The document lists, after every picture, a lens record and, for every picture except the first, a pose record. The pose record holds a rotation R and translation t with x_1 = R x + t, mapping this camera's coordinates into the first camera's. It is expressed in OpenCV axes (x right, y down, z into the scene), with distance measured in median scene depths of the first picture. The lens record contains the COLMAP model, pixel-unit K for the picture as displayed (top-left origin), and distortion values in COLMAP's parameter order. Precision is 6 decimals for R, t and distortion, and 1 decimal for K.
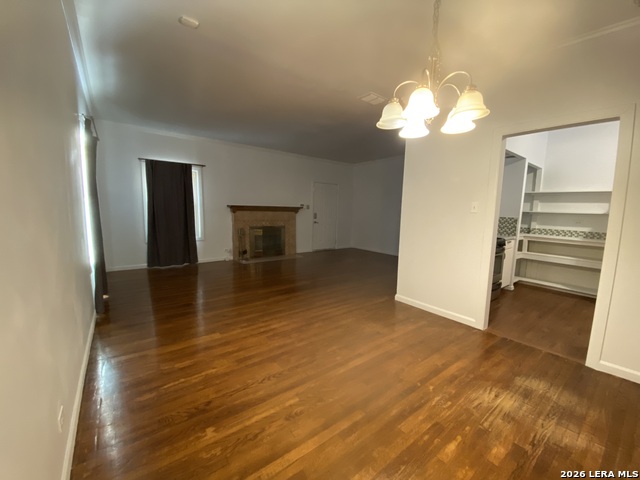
lens RADIAL K [[258.5, 0, 322.4], [0, 258.5, 241.4], [0, 0, 1]] dist [0.006549, -0.009564]
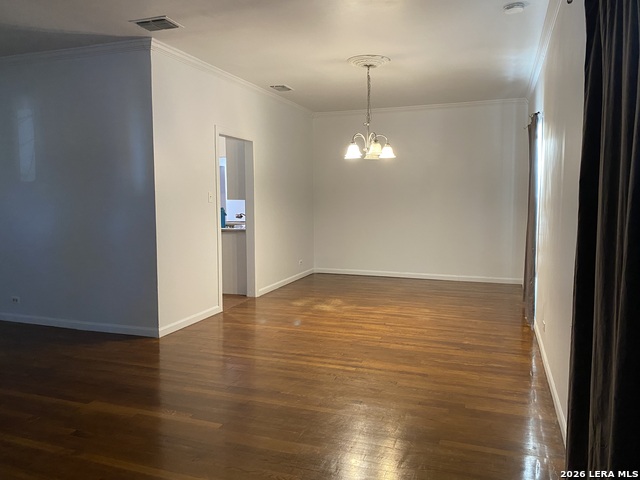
lens RADIAL K [[486.8, 0, 322.2], [0, 486.8, 232.0], [0, 0, 1]] dist [0.040482, -0.037336]
pose [[-0.531239, -0.085609, 0.842885, -0.967946], [0.095264, 0.982536, 0.159834, -0.198410], [-0.841849, 0.165206, -0.513807, 1.256780]]
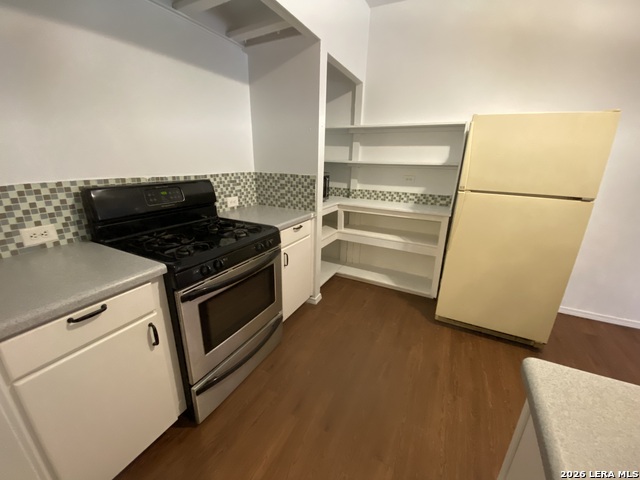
lens RADIAL K [[258.5, 0, 316.1], [0, 258.5, 242.3], [0, 0, 1]] dist [0.006549, -0.009564]
pose [[0.910111, -0.128915, 0.393800, 0.605855], [0.050117, 0.977642, 0.204218, -0.073885], [-0.411322, -0.166125, 0.896223, 0.586183]]
